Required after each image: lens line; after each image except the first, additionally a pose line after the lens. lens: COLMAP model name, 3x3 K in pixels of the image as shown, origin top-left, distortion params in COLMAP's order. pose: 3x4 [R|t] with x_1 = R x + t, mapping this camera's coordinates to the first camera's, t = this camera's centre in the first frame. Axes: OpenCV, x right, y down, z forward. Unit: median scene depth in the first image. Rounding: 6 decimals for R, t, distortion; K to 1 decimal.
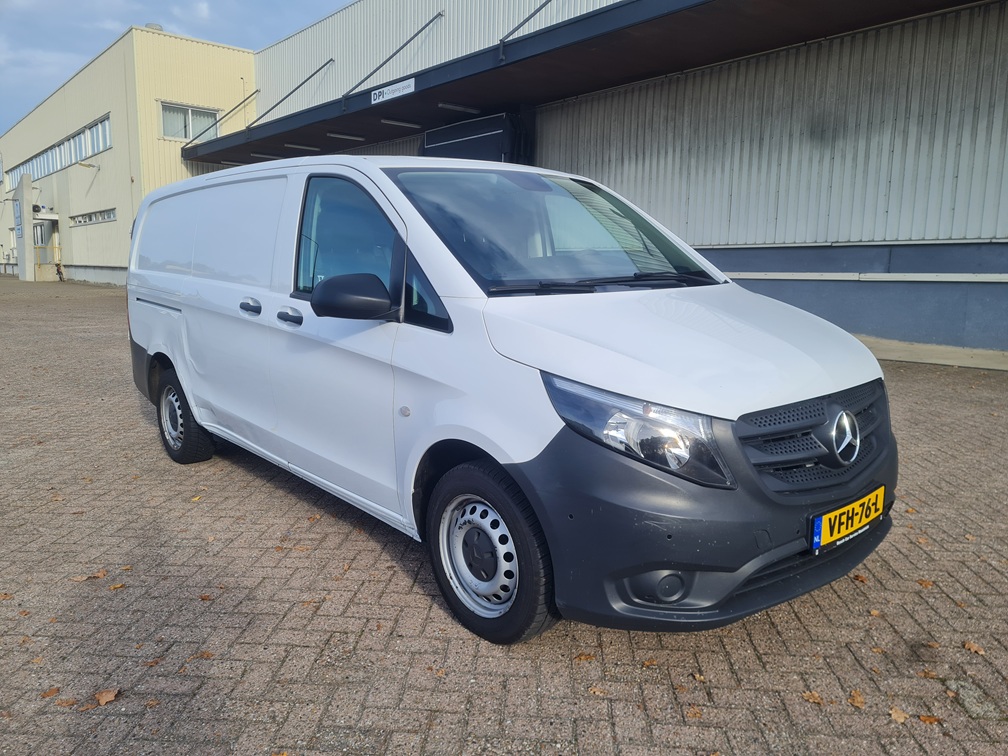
lens RADIAL K [[812.4, 0, 504.0], [0, 812.4, 378.0], [0, 0, 1]] dist [0.041614, -0.001340]
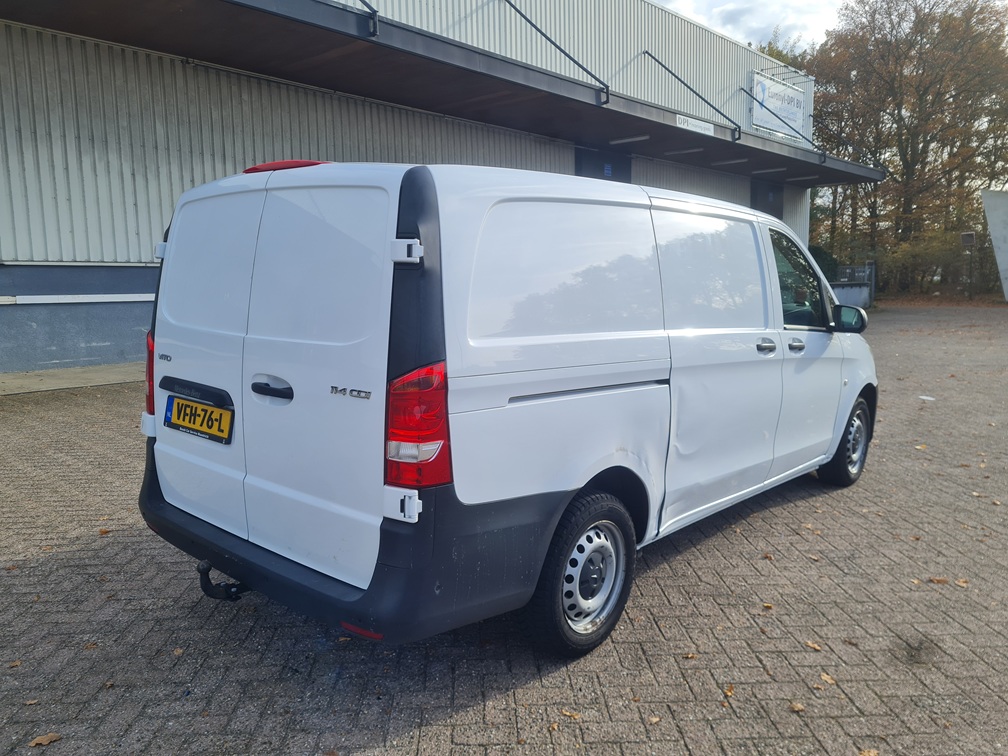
lens RADIAL K [[775.2, 0, 504.0], [0, 775.2, 378.0], [0, 0, 1]] dist [-0.017220, -0.005328]
pose [[-0.158000, -0.135570, 0.978088, -1.139612], [0.135231, 0.978226, 0.157434, -0.230047], [-0.978135, 0.157143, -0.136227, 1.384494]]
